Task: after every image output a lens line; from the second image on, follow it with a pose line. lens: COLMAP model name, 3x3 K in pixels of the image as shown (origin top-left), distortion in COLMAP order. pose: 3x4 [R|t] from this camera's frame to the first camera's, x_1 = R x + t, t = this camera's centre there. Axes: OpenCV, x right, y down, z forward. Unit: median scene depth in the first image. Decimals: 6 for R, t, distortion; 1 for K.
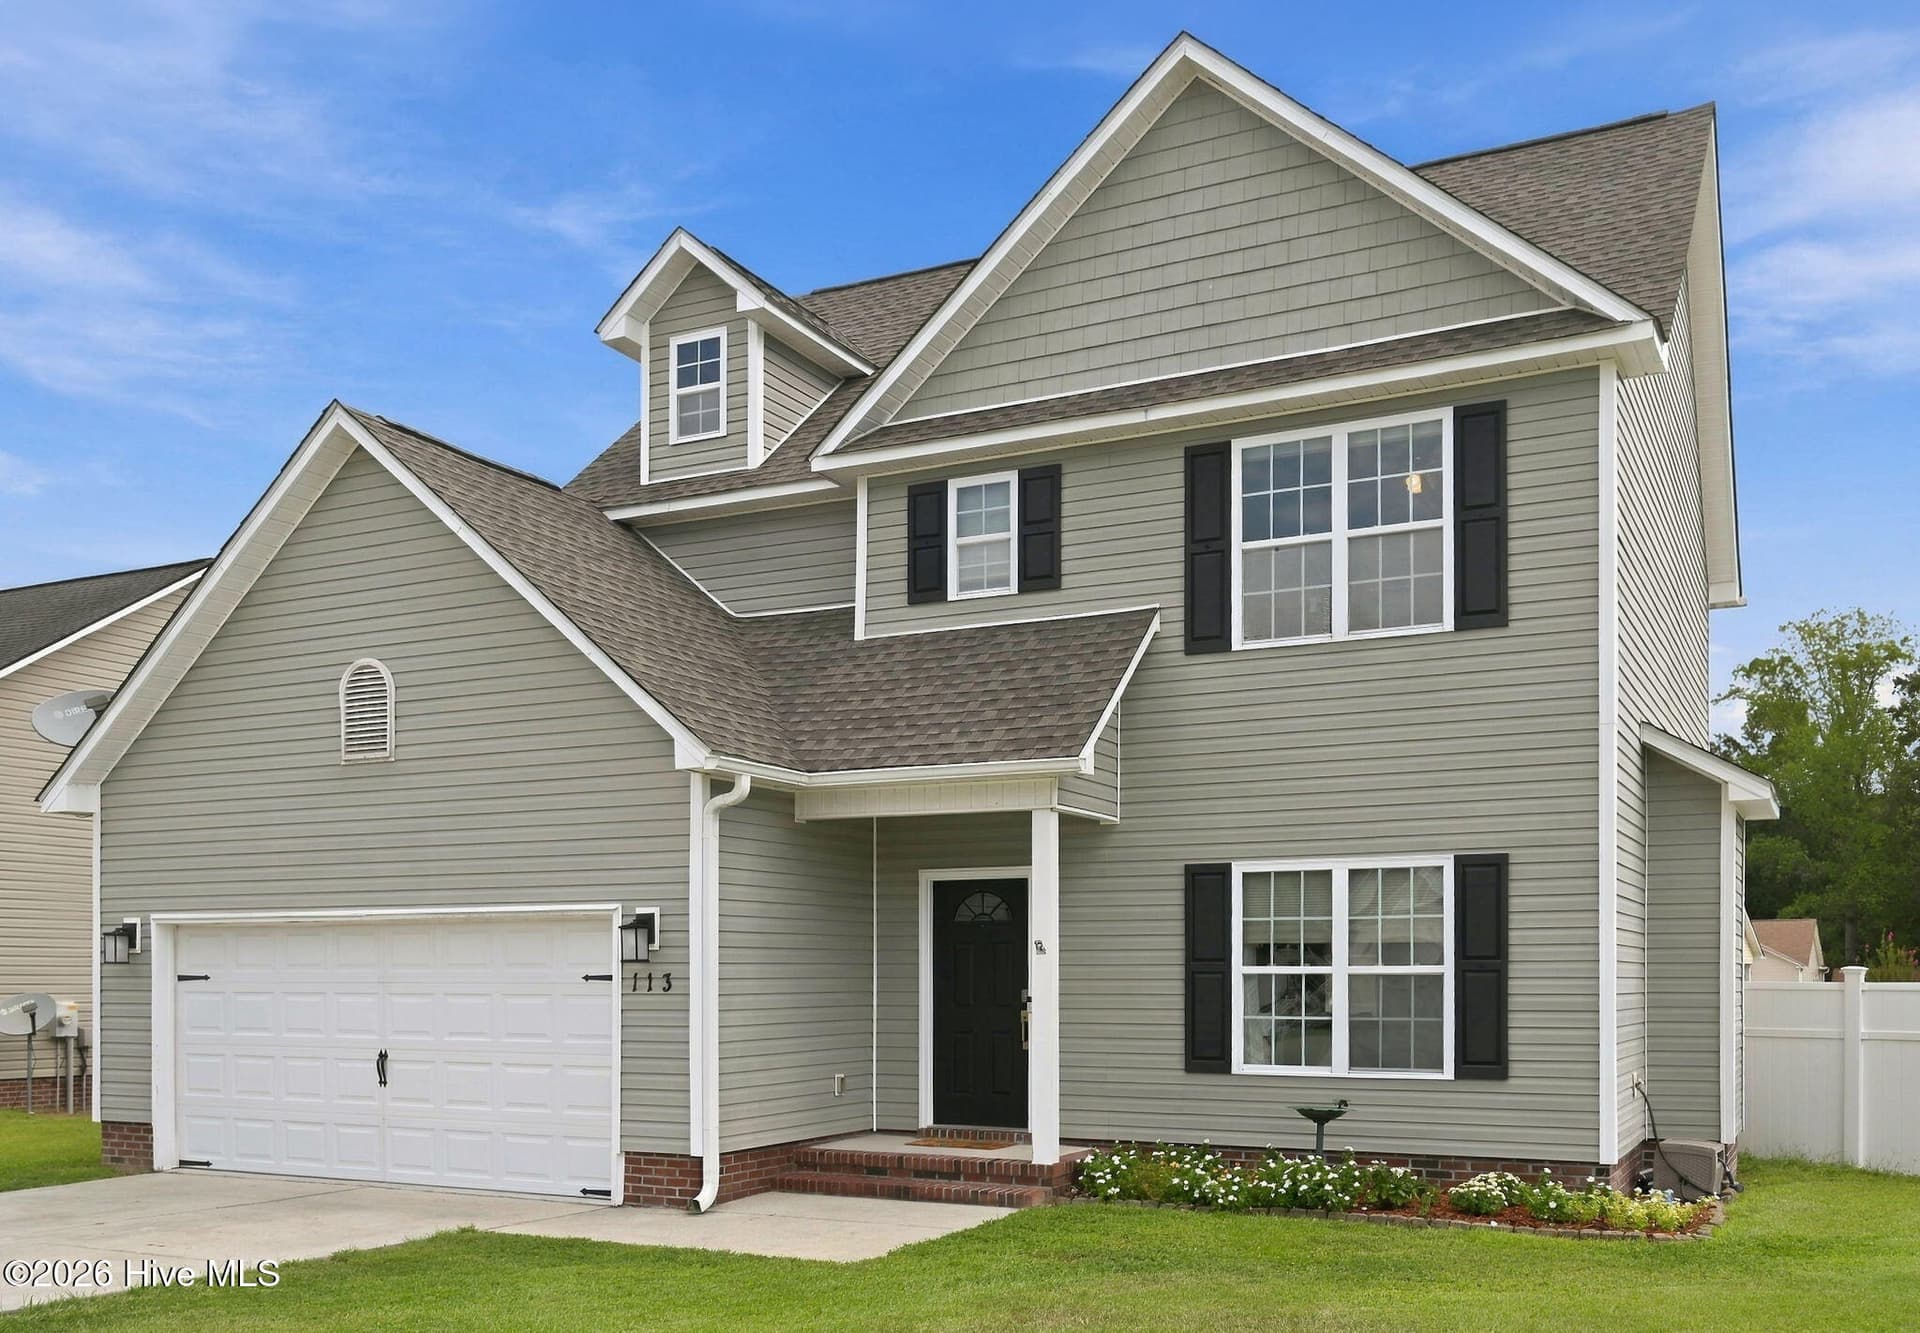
lens RADIAL K [[1722.7, 0, 962.7], [0, 1722.7, 963.5], [0, 0, 1]] dist [0.026952, -0.007471]
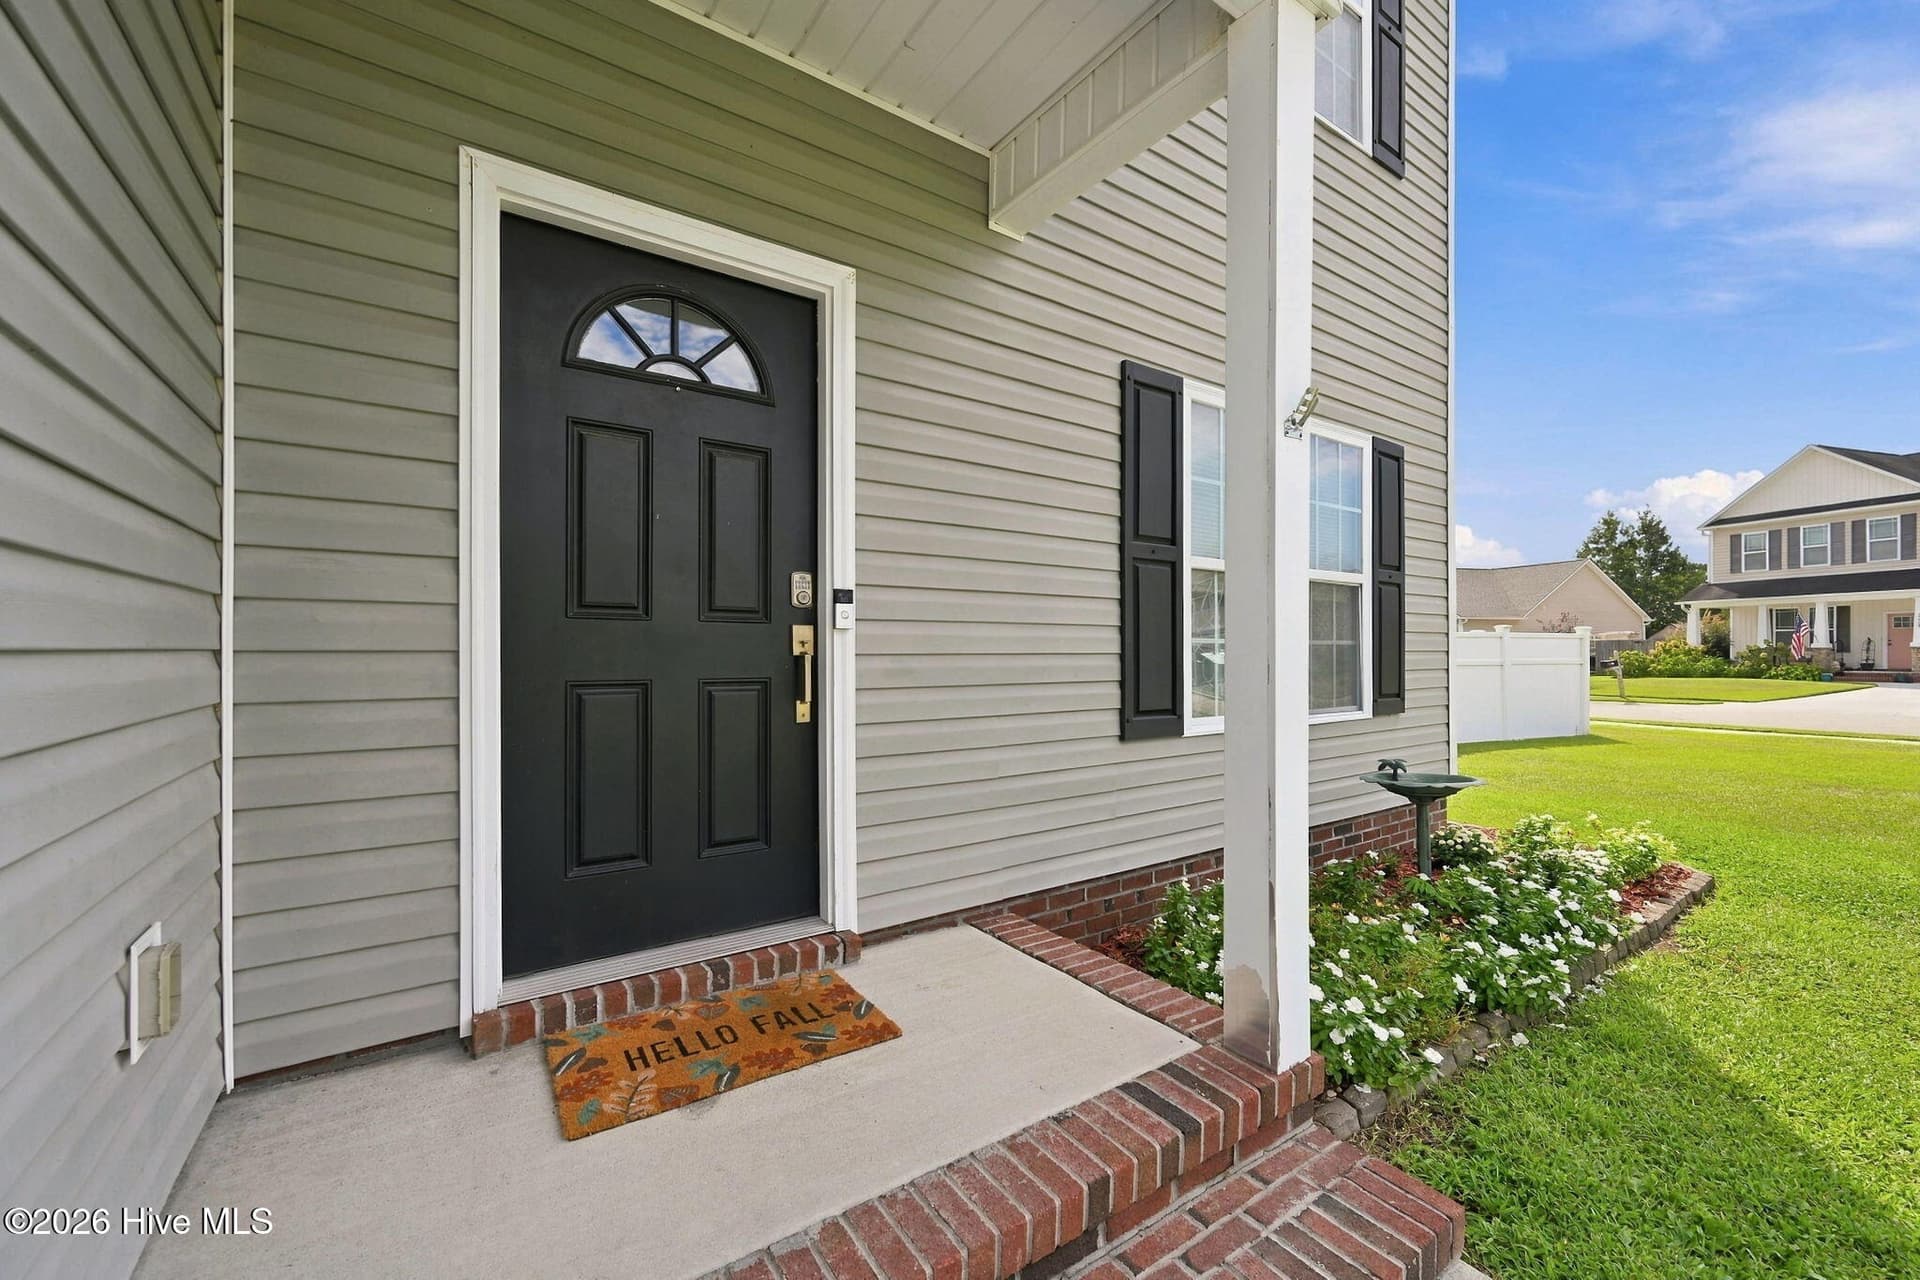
lens RADIAL K [[760.7, 0, 961.1], [0, 760.7, 652.1], [0, 0, 1]] dist [-0.000349, -0.000388]
pose [[0.475393, 0.000649, 0.879773, -0.109886], [-0.006582, 0.999974, 0.002819, 0.035161], [-0.879749, -0.007130, 0.475385, 0.948196]]
